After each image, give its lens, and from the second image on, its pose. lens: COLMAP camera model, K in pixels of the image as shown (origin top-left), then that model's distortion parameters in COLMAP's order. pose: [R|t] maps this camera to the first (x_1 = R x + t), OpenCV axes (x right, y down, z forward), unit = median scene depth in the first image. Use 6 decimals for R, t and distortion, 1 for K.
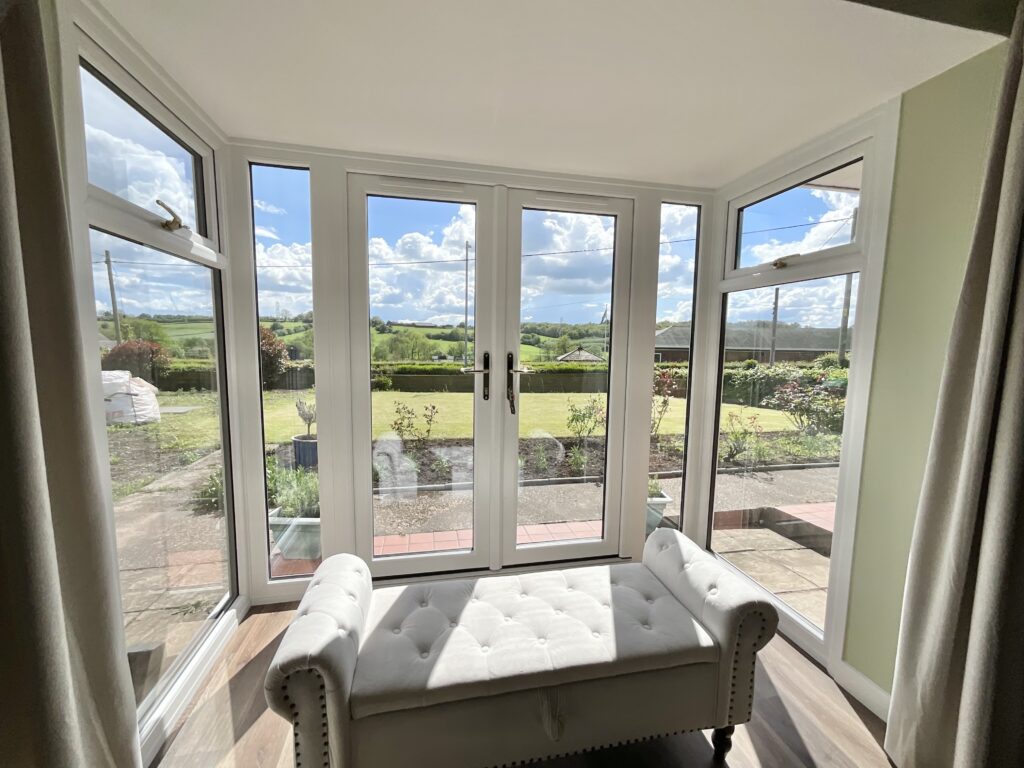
lens RADIAL K [[417.3, 0, 508.4], [0, 417.3, 384.0], [0, 0, 1]] dist [-0.002905, -0.000104]
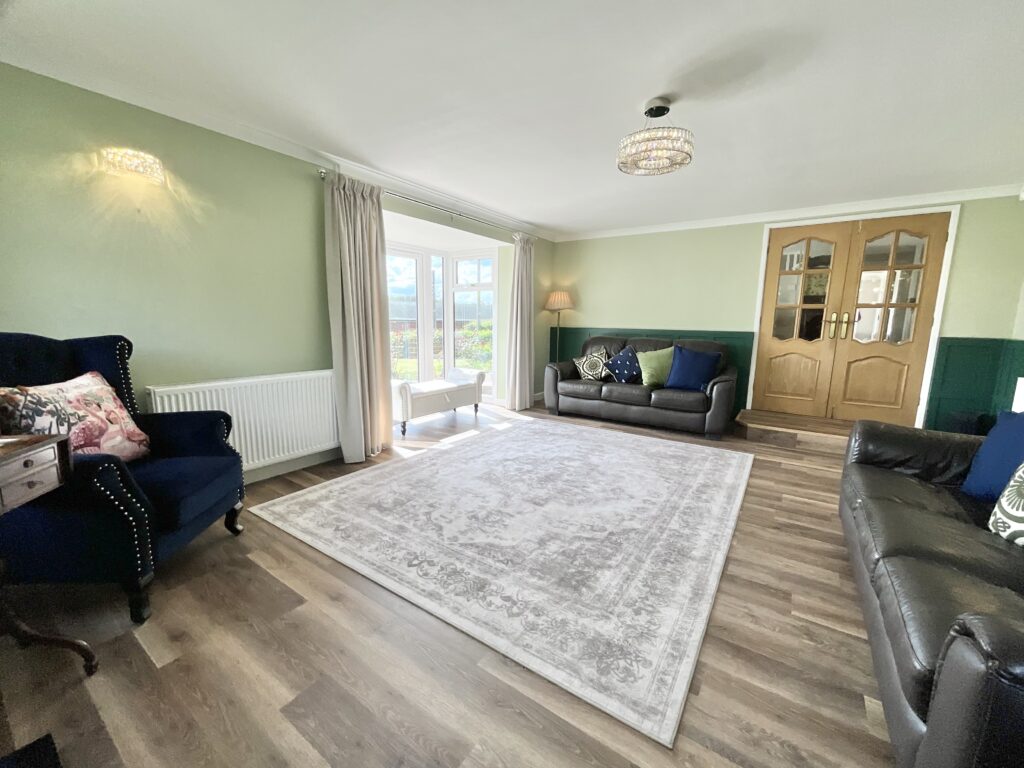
lens RADIAL K [[417.3, 0, 508.4], [0, 417.3, 384.0], [0, 0, 1]] dist [-0.002905, -0.000104]
pose [[0.728830, -0.108808, 0.675994, -1.209895], [0.065775, 0.993853, 0.089054, 0.168768], [-0.681528, -0.020442, 0.731507, -1.329421]]
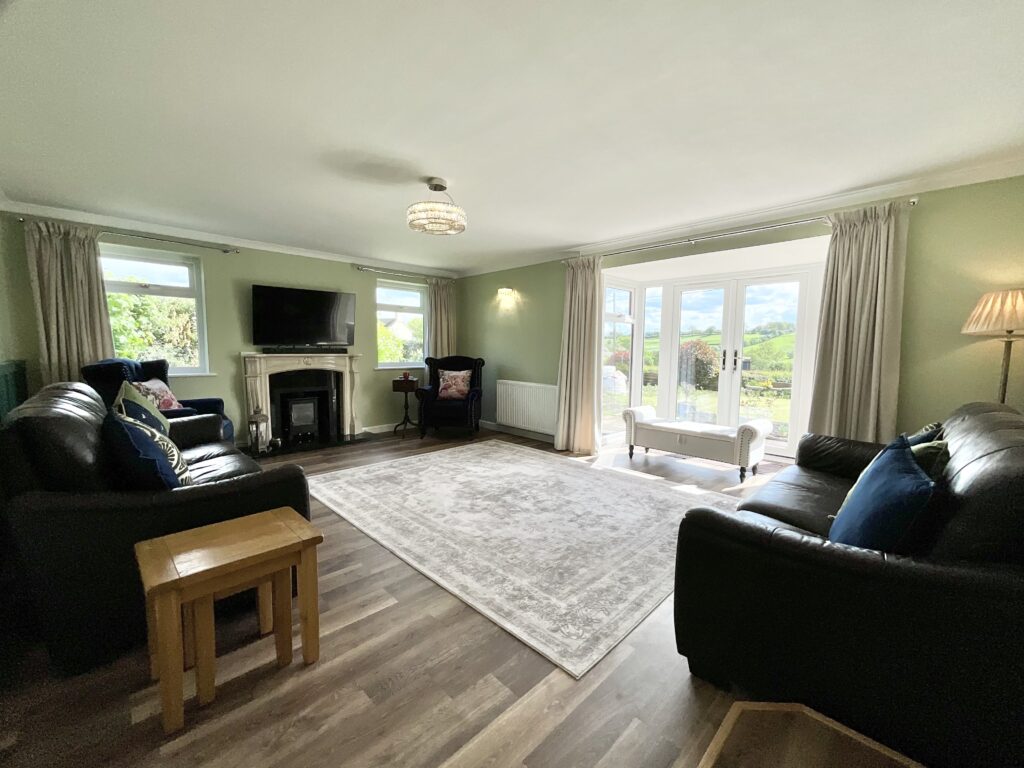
lens RADIAL K [[410.3, 0, 509.3], [0, 410.3, 385.3], [0, 0, 1]] dist [0.001101, -0.000081]
pose [[0.536881, 0.071765, -0.840600, 1.267710], [-0.092172, 0.995401, 0.026111, 0.176014], [0.838608, 0.063461, 0.541026, -1.270799]]
